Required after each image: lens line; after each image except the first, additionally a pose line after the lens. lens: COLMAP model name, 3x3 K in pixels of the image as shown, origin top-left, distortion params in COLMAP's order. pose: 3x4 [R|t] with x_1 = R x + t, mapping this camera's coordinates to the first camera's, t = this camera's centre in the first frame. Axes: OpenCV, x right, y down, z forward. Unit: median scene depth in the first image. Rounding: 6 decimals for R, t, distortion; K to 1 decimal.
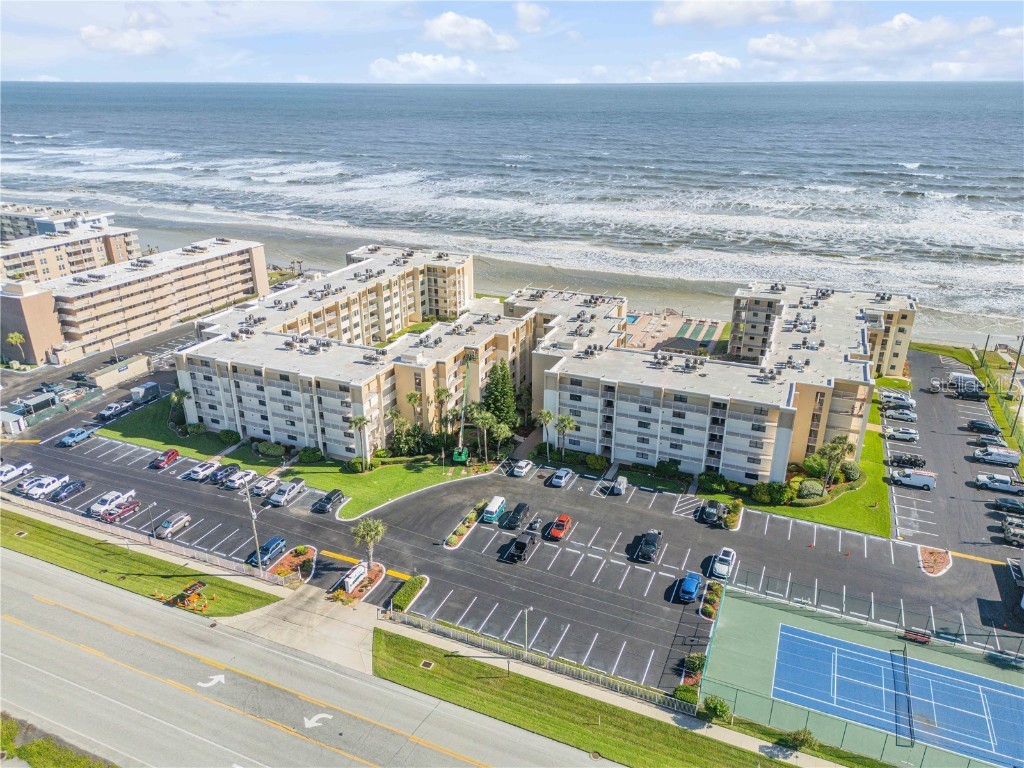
lens RADIAL K [[717.7, 0, 512.0], [0, 717.7, 384.0], [0, 0, 1]] dist [0.089431, -0.092145]
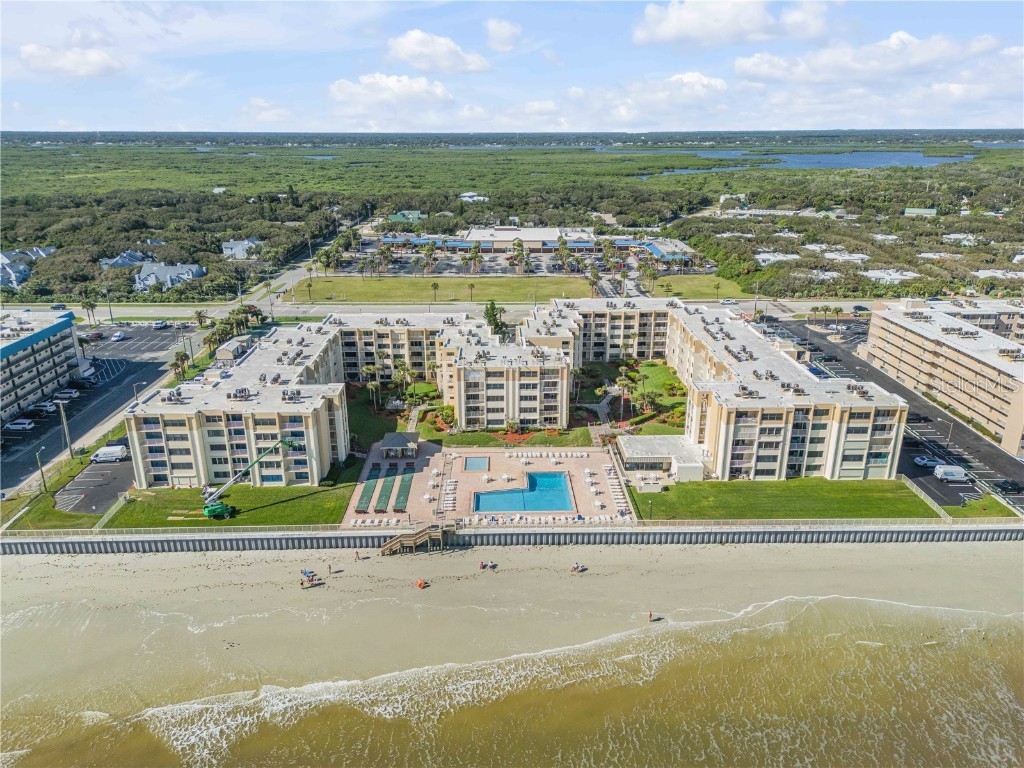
lens RADIAL K [[716.8, 0, 512.0], [0, 716.8, 384.0], [0, 0, 1]] dist [0.107083, -0.130521]
pose [[-0.911215, 0.138361, -0.387999, 0.637713], [-0.156249, 0.755423, 0.636336, -0.993500], [0.381147, 0.640463, -0.666734, 2.300271]]
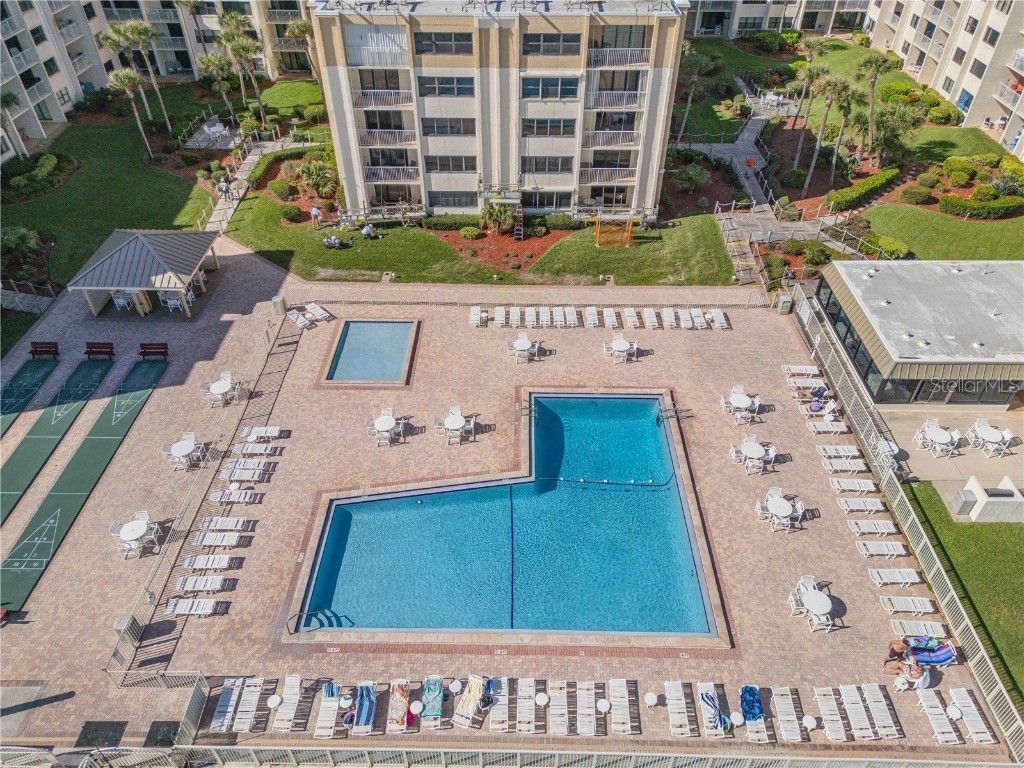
lens RADIAL K [[717.7, 0, 512.0], [0, 717.7, 384.0], [0, 0, 1]] dist [0.089431, -0.092145]
pose [[-0.926620, 0.245066, -0.285165, 0.280838], [-0.143078, 0.471546, 0.870157, -0.436841], [0.347714, 0.847105, -0.401880, 1.741456]]
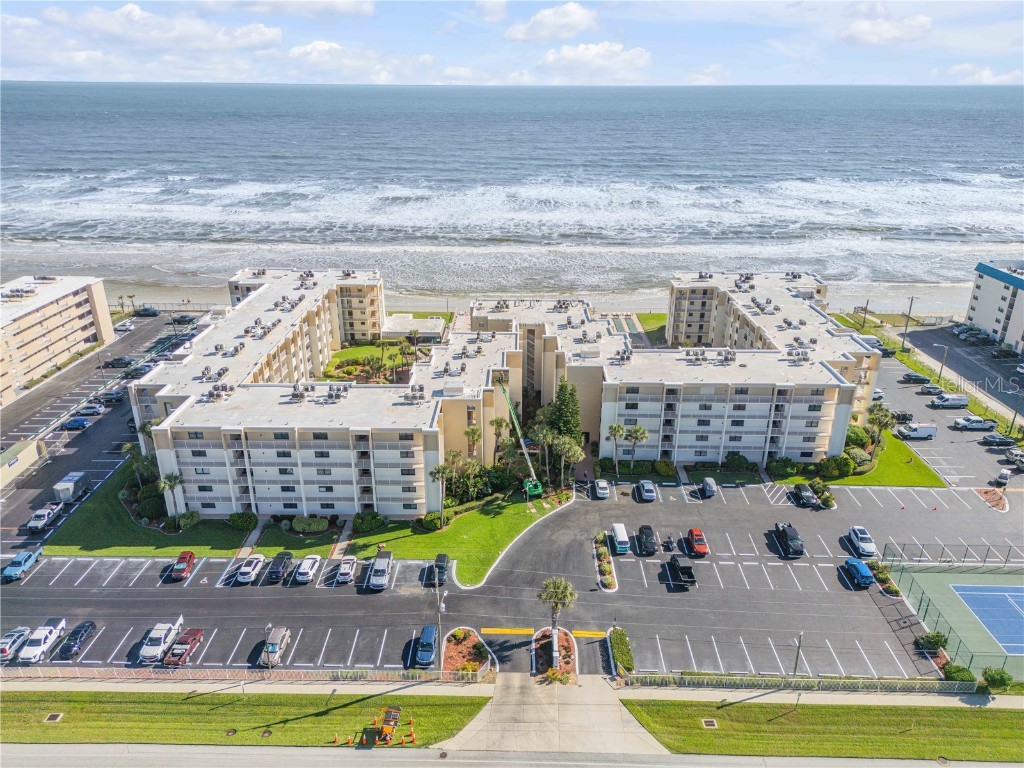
lens RADIAL K [[717.7, 0, 512.0], [0, 717.7, 384.0], [0, 0, 1]] dist [0.089431, -0.092145]
pose [[0.925520, -0.142235, 0.350973, -0.407246], [0.142724, 0.989456, 0.024620, -0.058873], [-0.350775, 0.027306, 0.936062, 0.153697]]
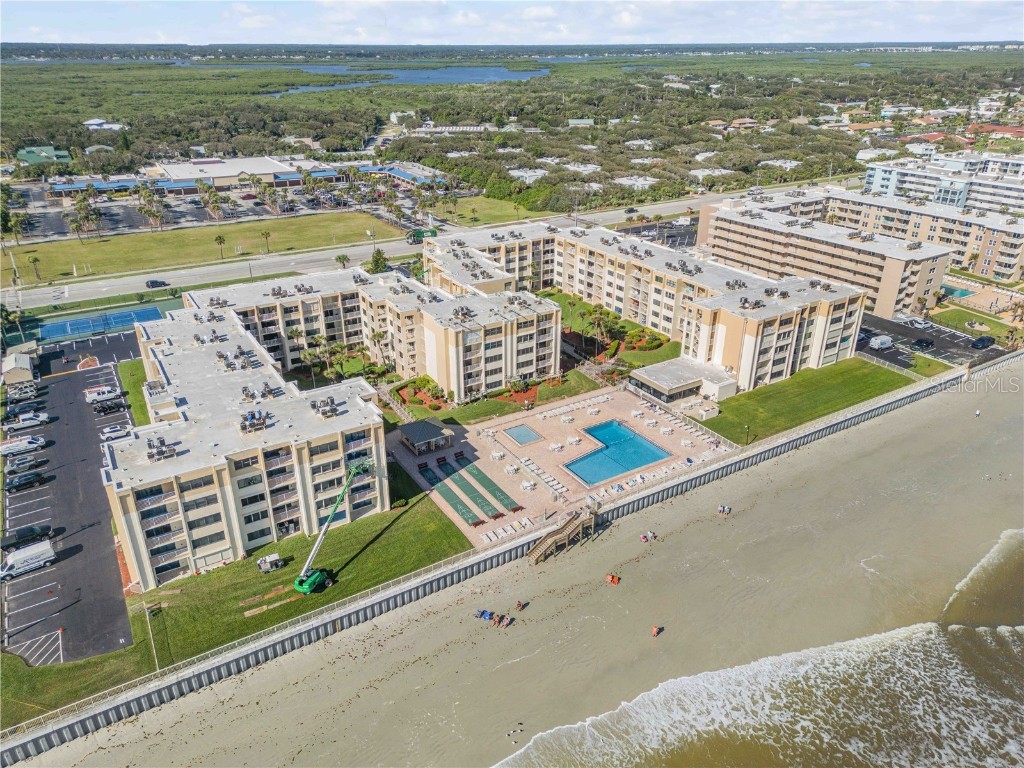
lens RADIAL K [[717.7, 0, 512.0], [0, 717.7, 384.0], [0, 0, 1]] dist [0.089431, -0.092145]
pose [[-0.575620, 0.348105, -0.739922, 1.018881], [-0.313358, 0.741882, 0.592804, -0.791922], [0.755293, 0.573091, -0.317961, 1.833229]]
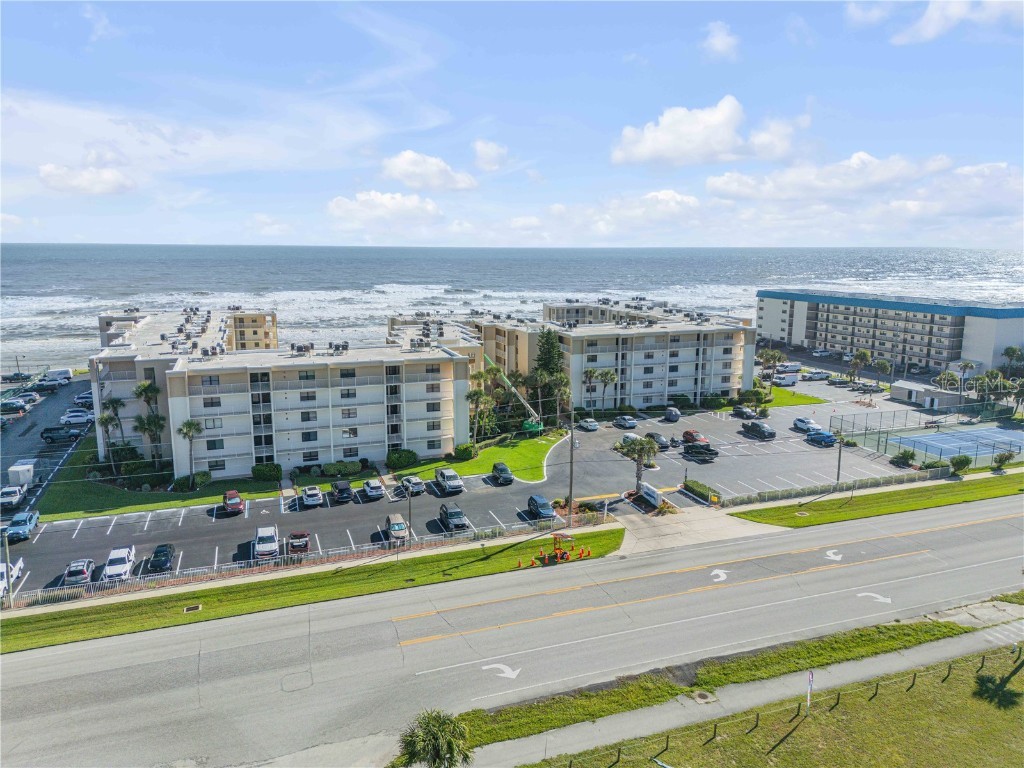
lens RADIAL K [[716.8, 0, 512.0], [0, 716.8, 384.0], [0, 0, 1]] dist [0.107083, -0.130521]
pose [[0.728261, -0.126506, 0.673522, -0.754554], [0.259764, 0.960430, -0.100480, 0.136347], [-0.634160, 0.248132, 0.732306, 0.301314]]
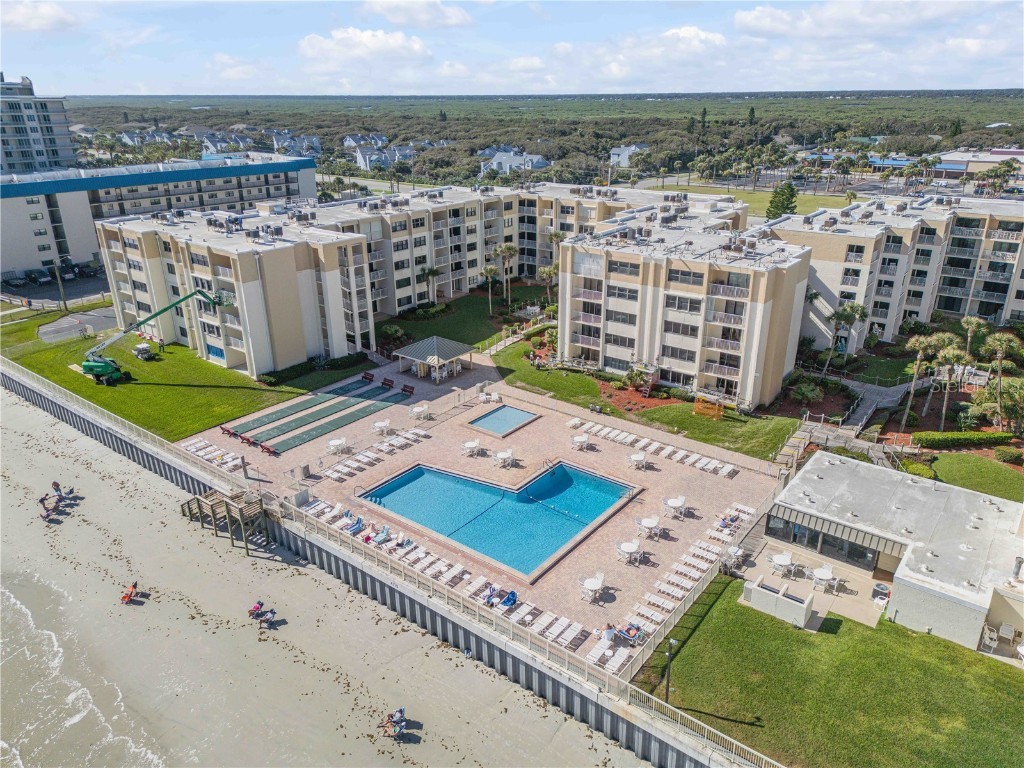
lens RADIAL K [[716.8, 0, 512.0], [0, 716.8, 384.0], [0, 0, 1]] dist [0.107083, -0.130521]
pose [[-0.966043, -0.090403, 0.242050, 0.077732], [0.104883, 0.718938, 0.687115, -0.555129], [-0.236136, 0.689170, -0.685044, 1.954674]]
